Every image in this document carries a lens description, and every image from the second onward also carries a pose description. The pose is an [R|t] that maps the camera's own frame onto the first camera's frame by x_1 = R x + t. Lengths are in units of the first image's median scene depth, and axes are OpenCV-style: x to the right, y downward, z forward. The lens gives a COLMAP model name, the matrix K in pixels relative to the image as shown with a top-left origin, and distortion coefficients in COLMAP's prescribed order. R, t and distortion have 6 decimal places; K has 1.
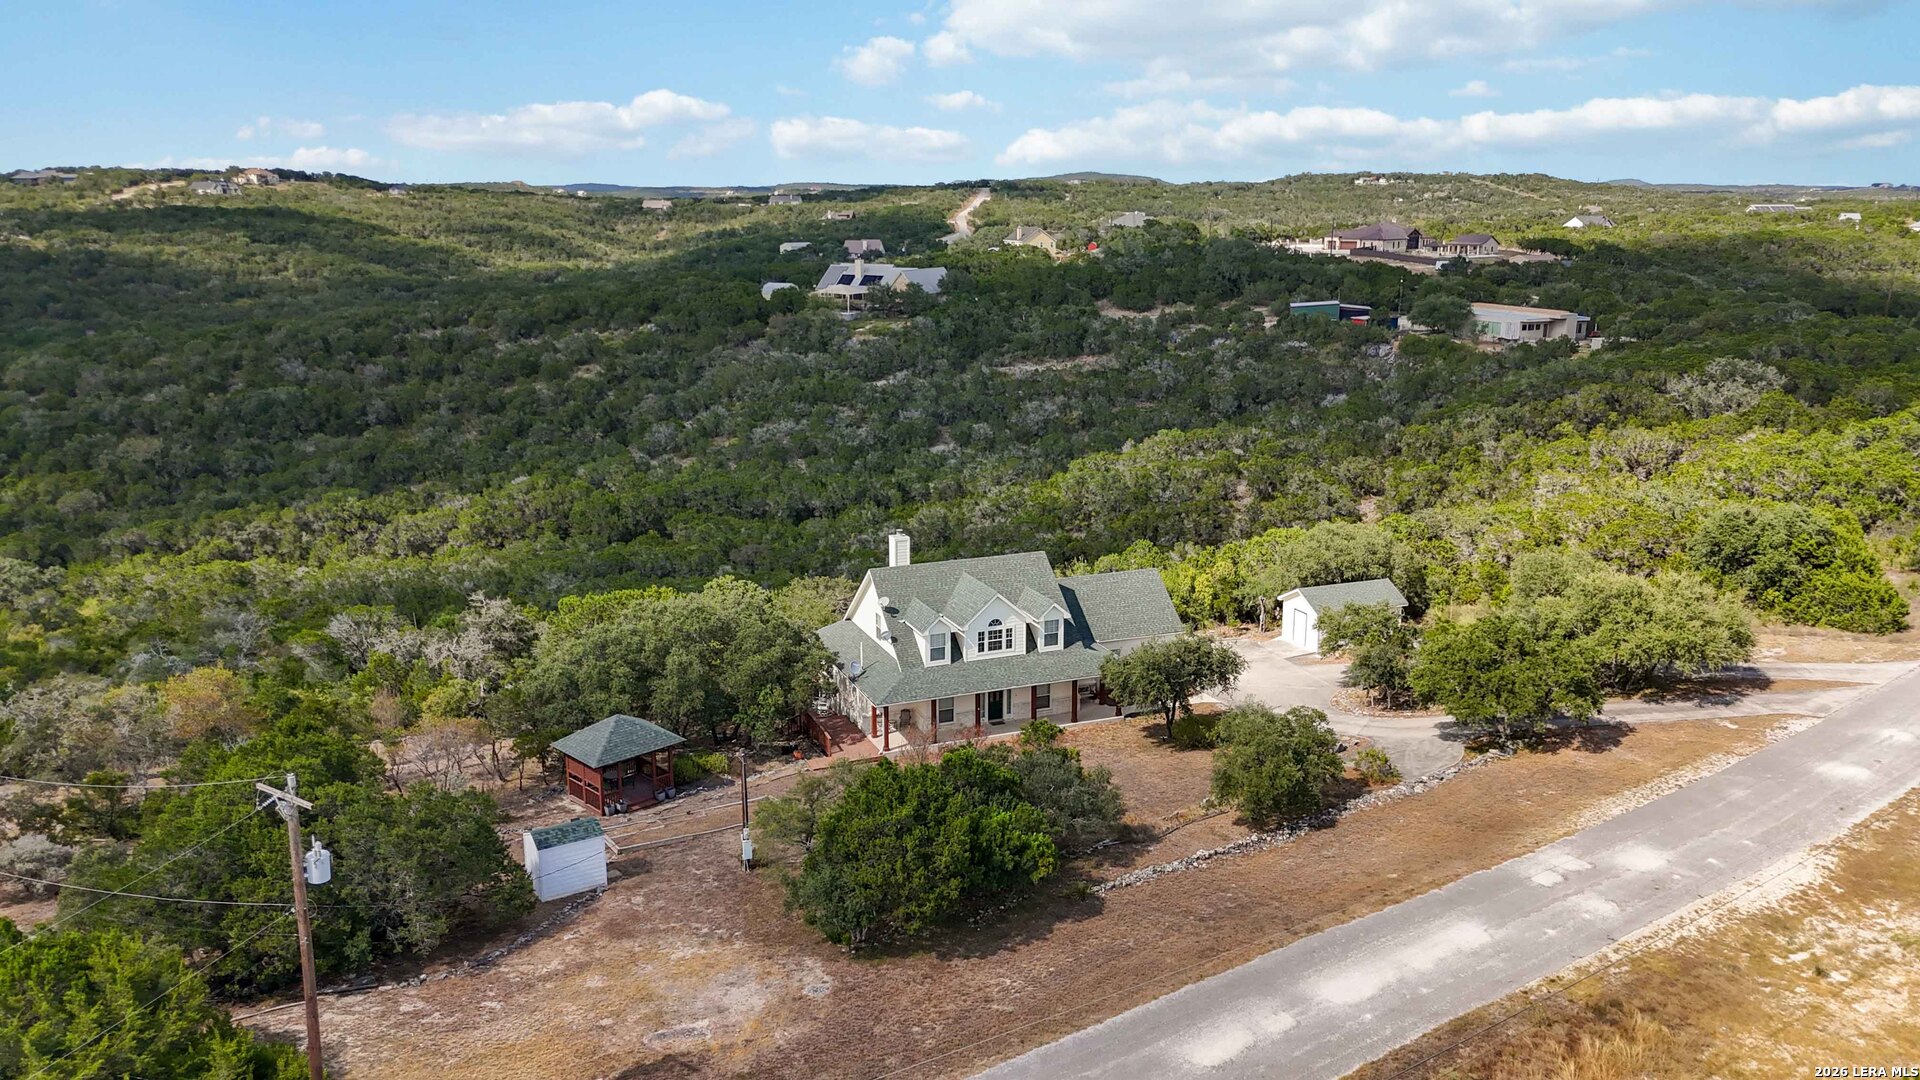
lens RADIAL K [[1420.2, 0, 960.0], [0, 1420.2, 540.0], [0, 0, 1]] dist [0.087973, -0.113861]
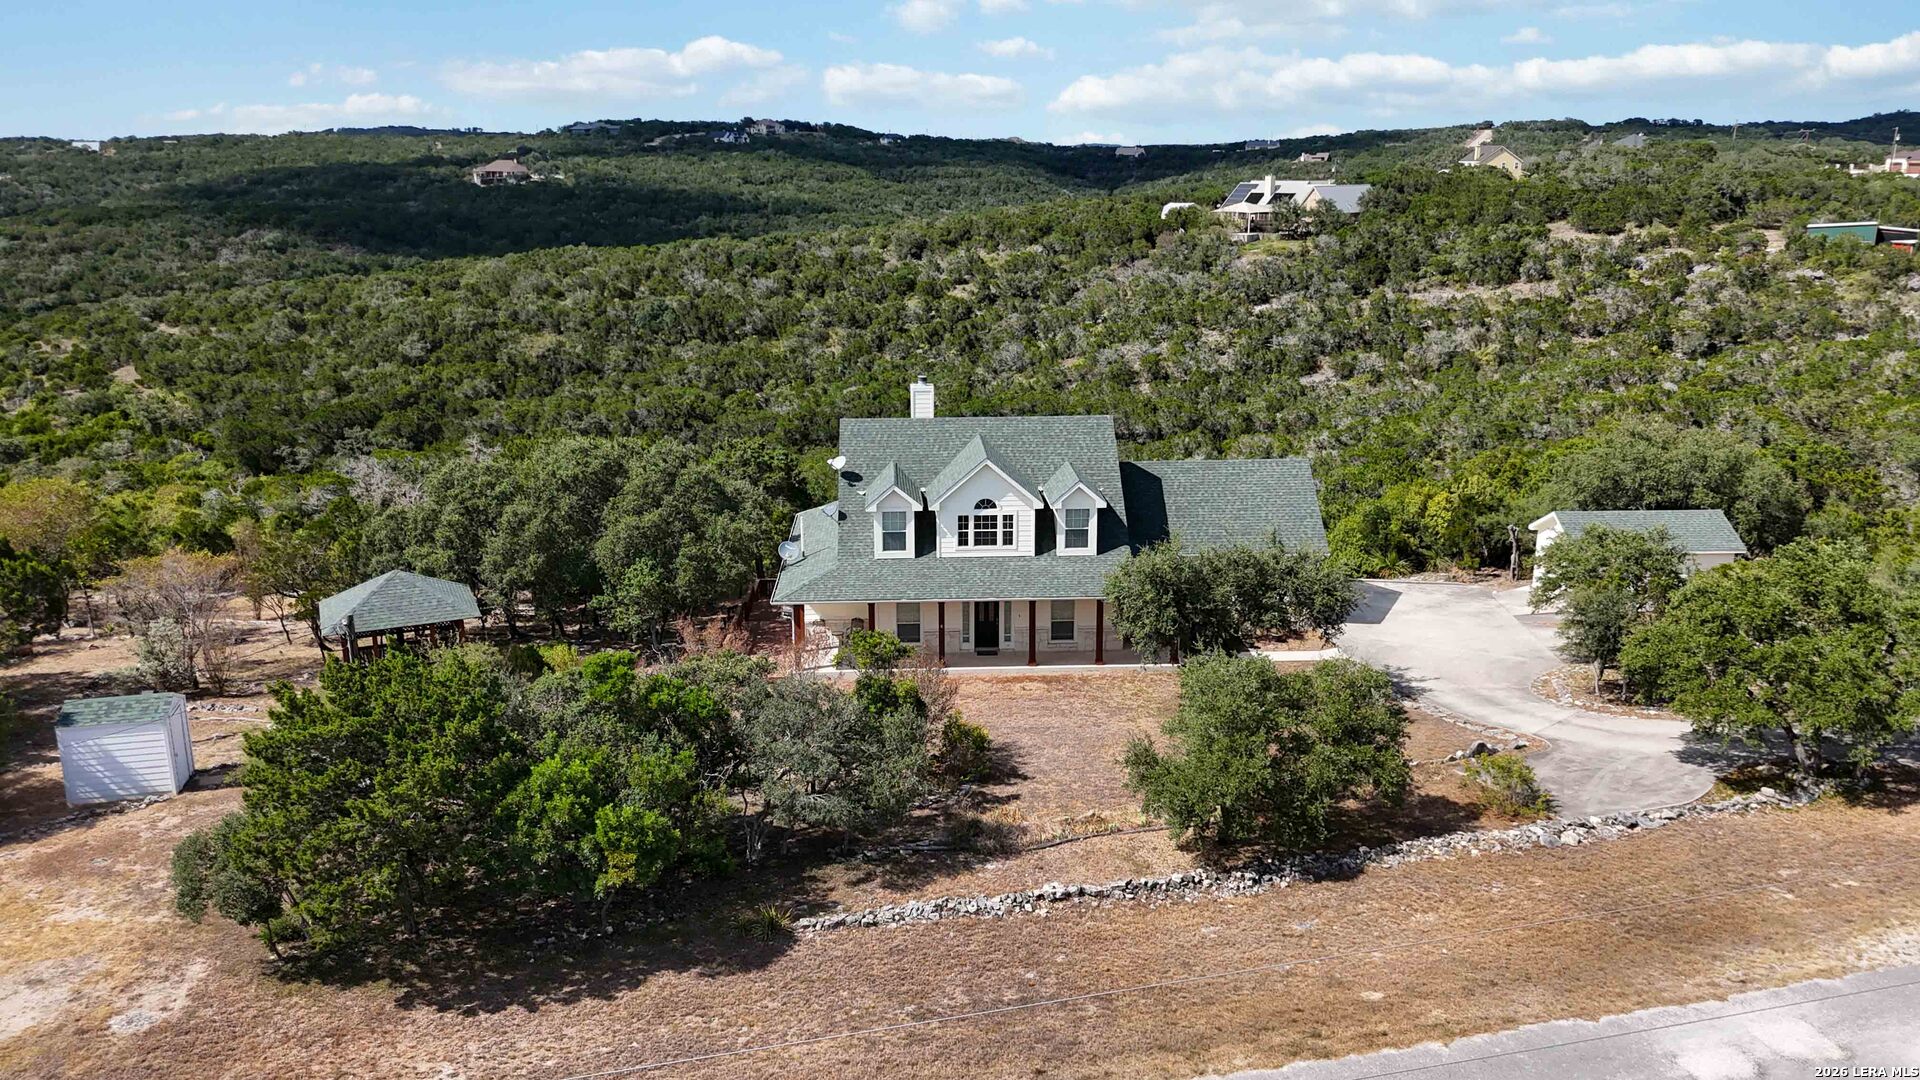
lens RADIAL K [[1417.7, 0, 960.0], [0, 1417.7, 540.0], [0, 0, 1]] dist [0.071822, -0.084120]
pose [[0.942884, 0.083533, -0.322479, 0.067263], [-0.075103, 0.996432, 0.038520, 0.014557], [0.324545, -0.012101, 0.945793, 0.103737]]
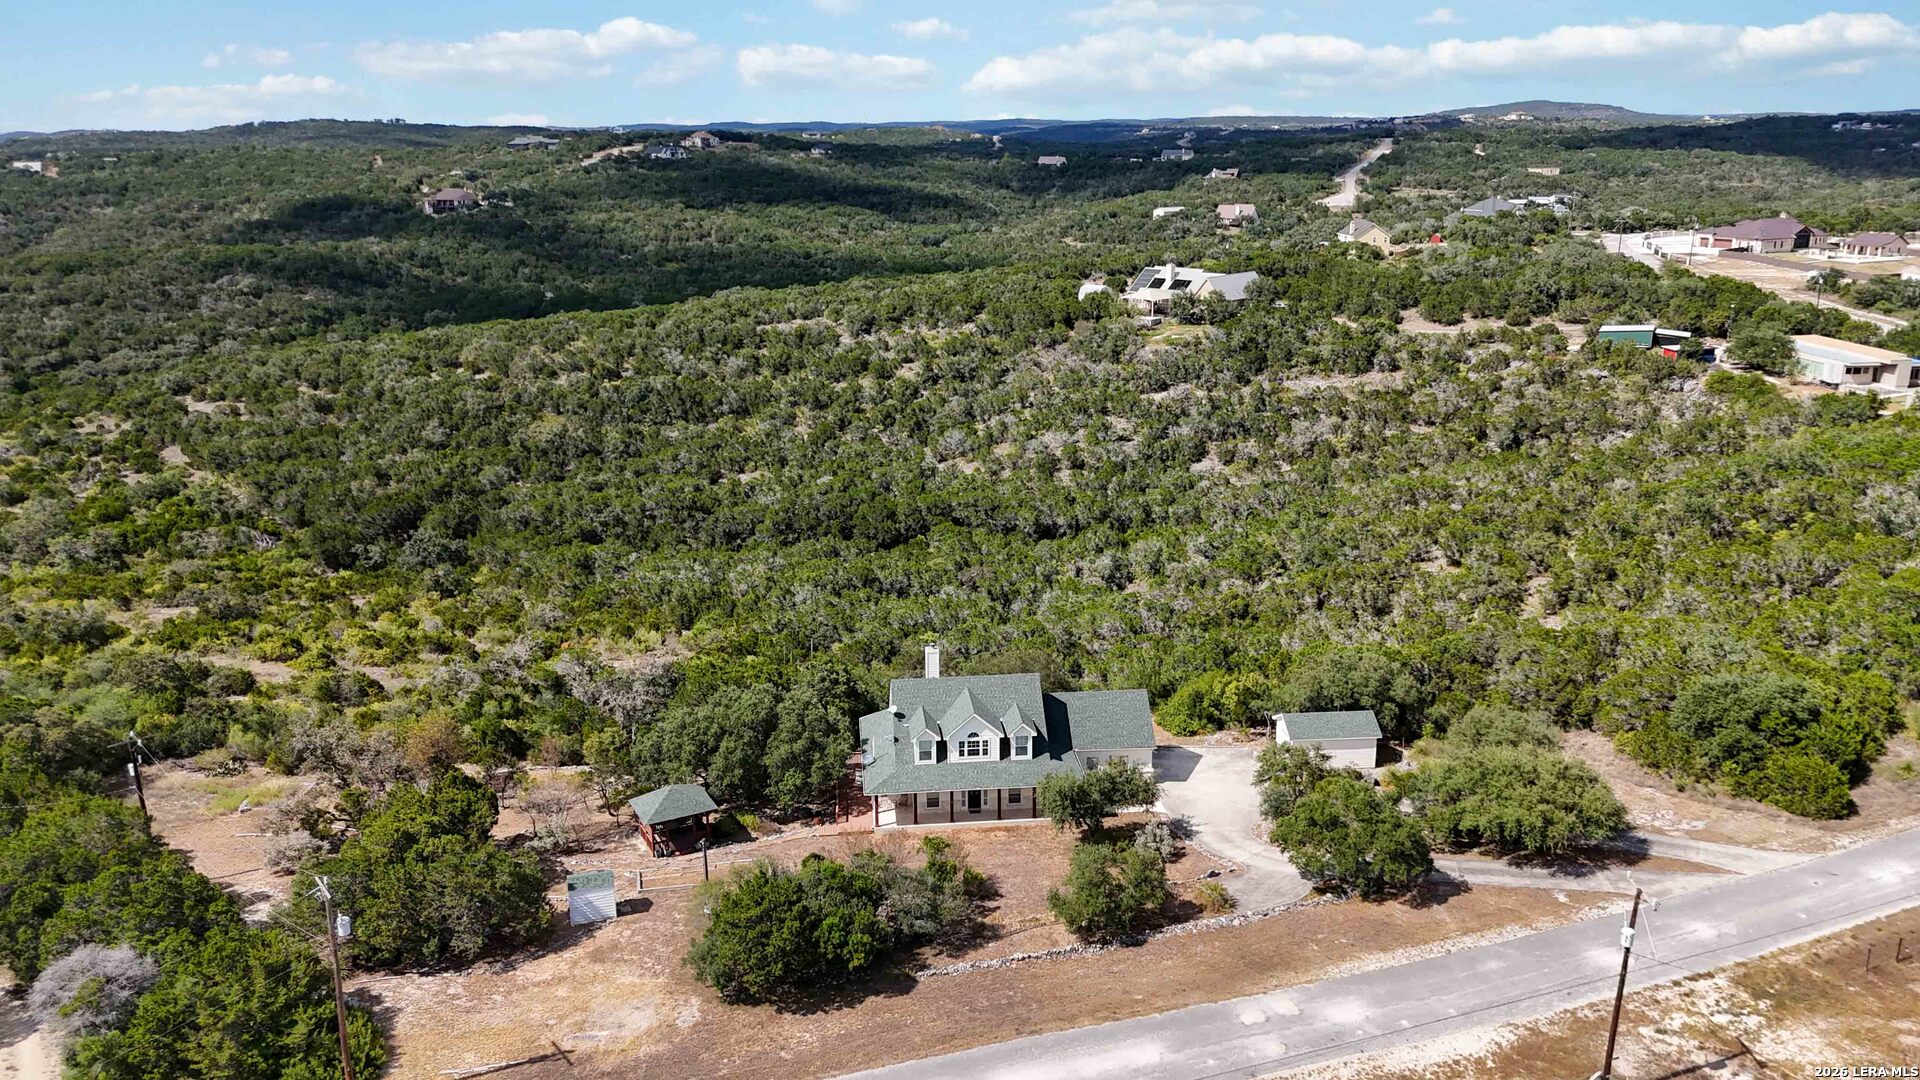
lens RADIAL K [[1420.2, 0, 960.0], [0, 1420.2, 540.0], [0, 0, 1]] dist [0.087973, -0.113861]
pose [[0.958996, 0.073010, -0.273855, 0.102119], [-0.060118, 0.996664, 0.055188, -0.054422], [0.276971, -0.036461, 0.960186, -0.067178]]
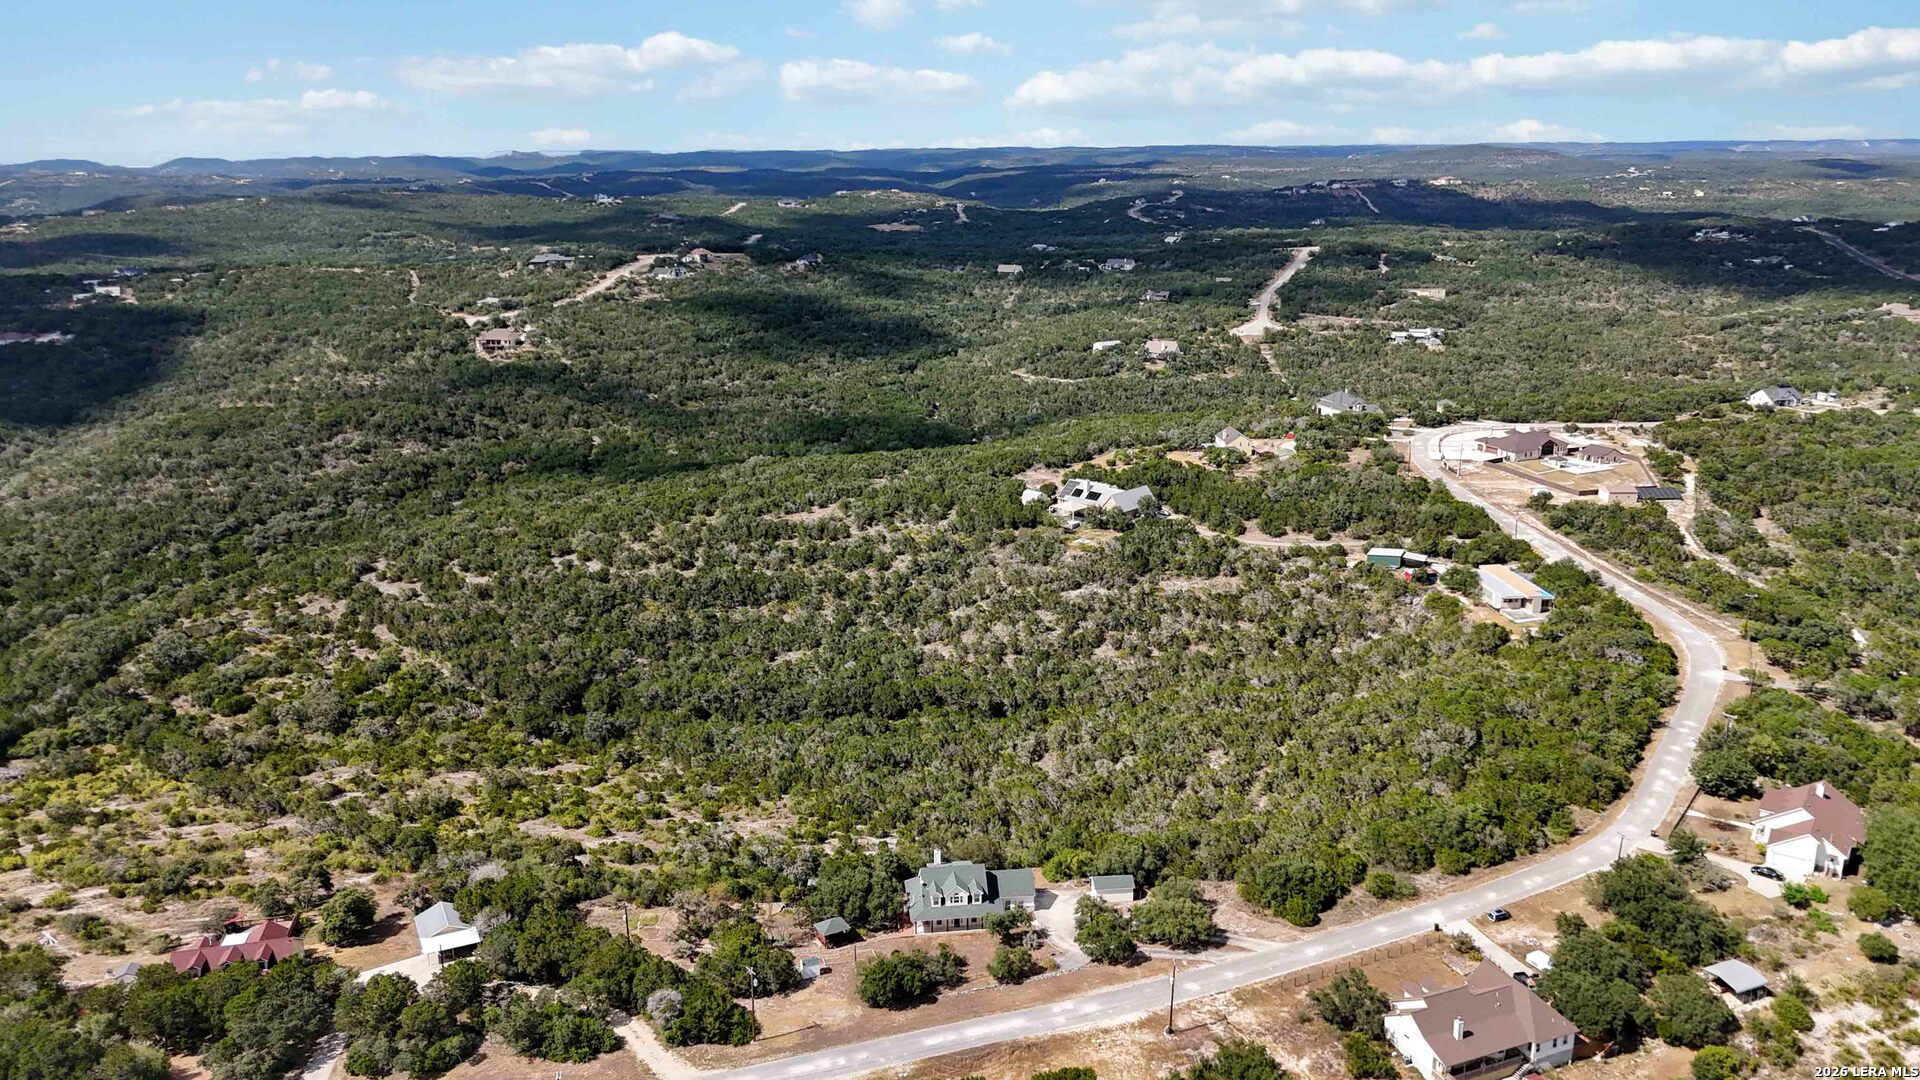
lens RADIAL K [[1433.5, 0, 960.0], [0, 1433.5, 540.0], [0, 0, 1]] dist [0.138832, -0.319681]
pose [[0.965697, 0.065147, -0.251365, 0.219382], [-0.055401, 0.997420, 0.045662, -0.242135], [0.253691, -0.030170, 0.966815, -0.565964]]
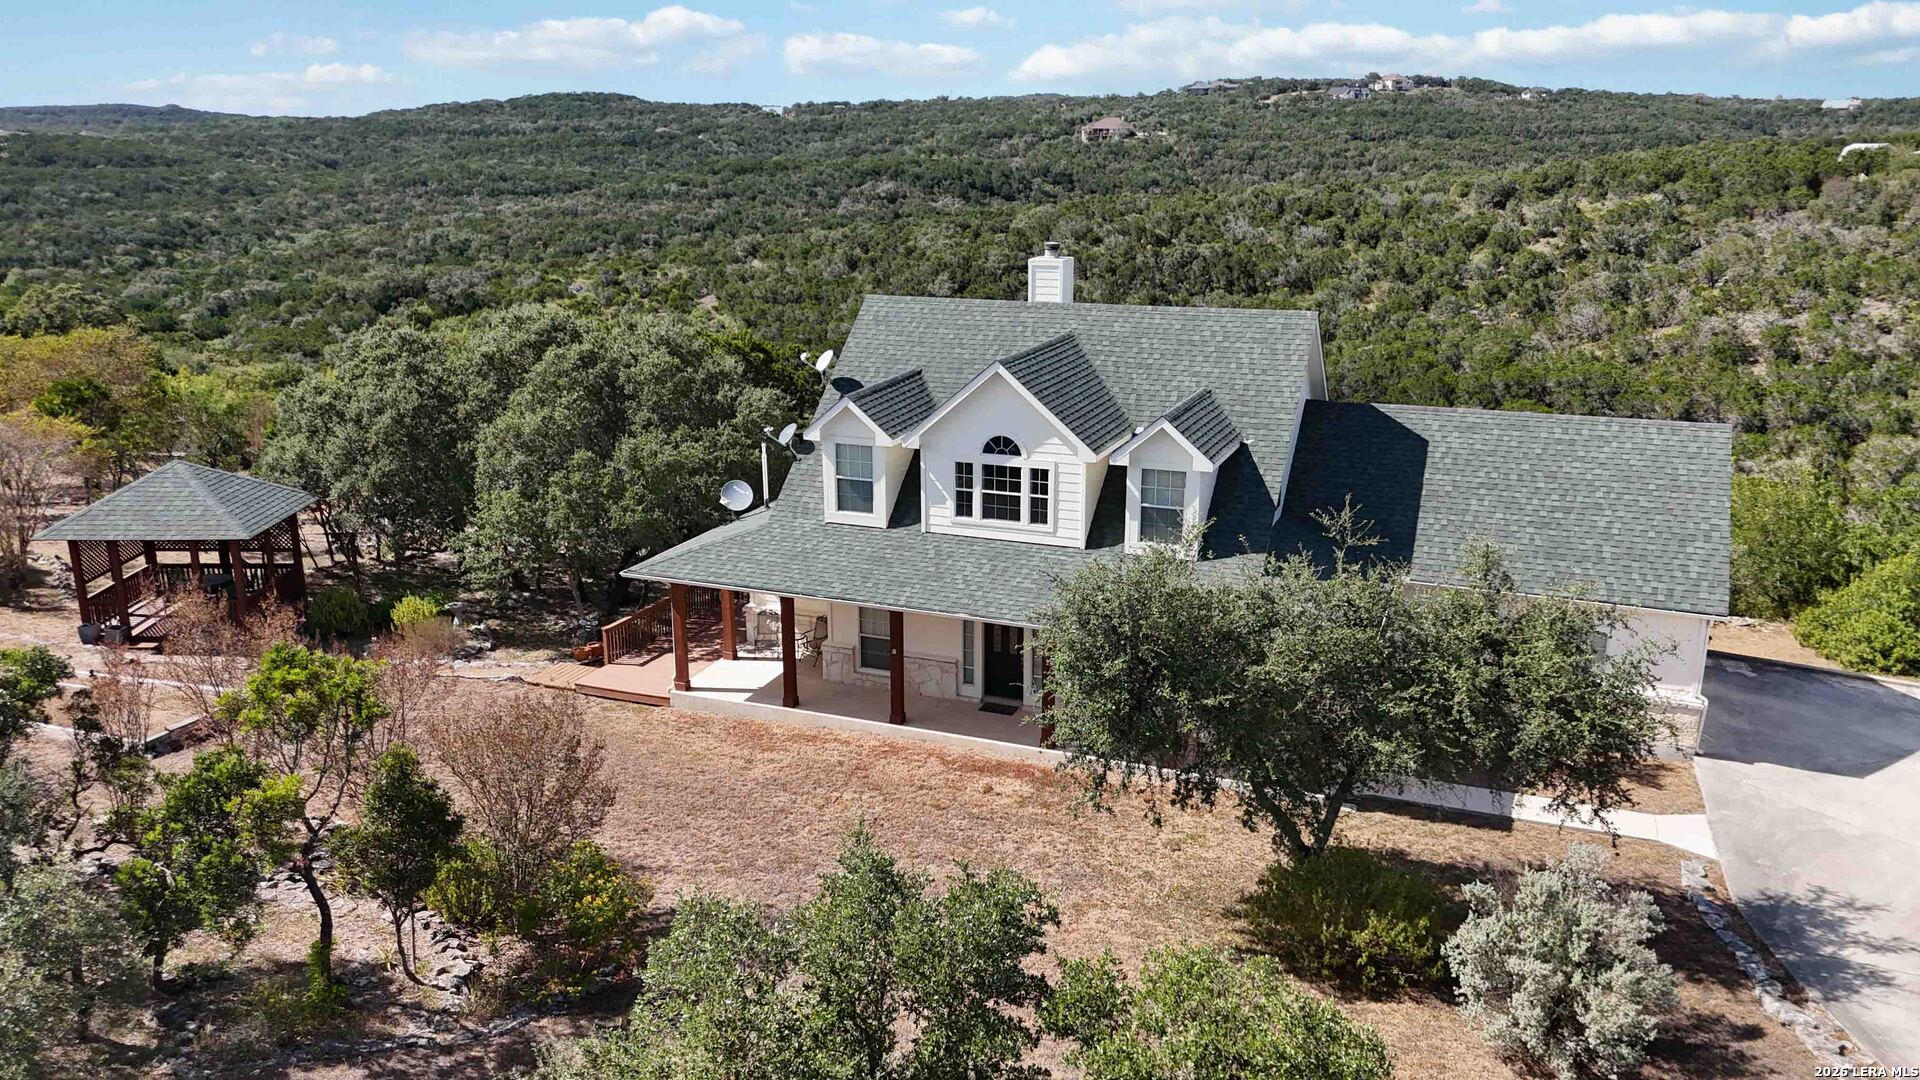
lens RADIAL K [[1411.8, 0, 961.1], [0, 1411.8, 534.9], [0, 0, 1]] dist [0.073096, -0.077847]
pose [[0.720836, 0.187878, -0.667156, 0.078866], [-0.158752, 0.981726, 0.104938, 0.012686], [0.674680, 0.030269, 0.737489, 0.207493]]
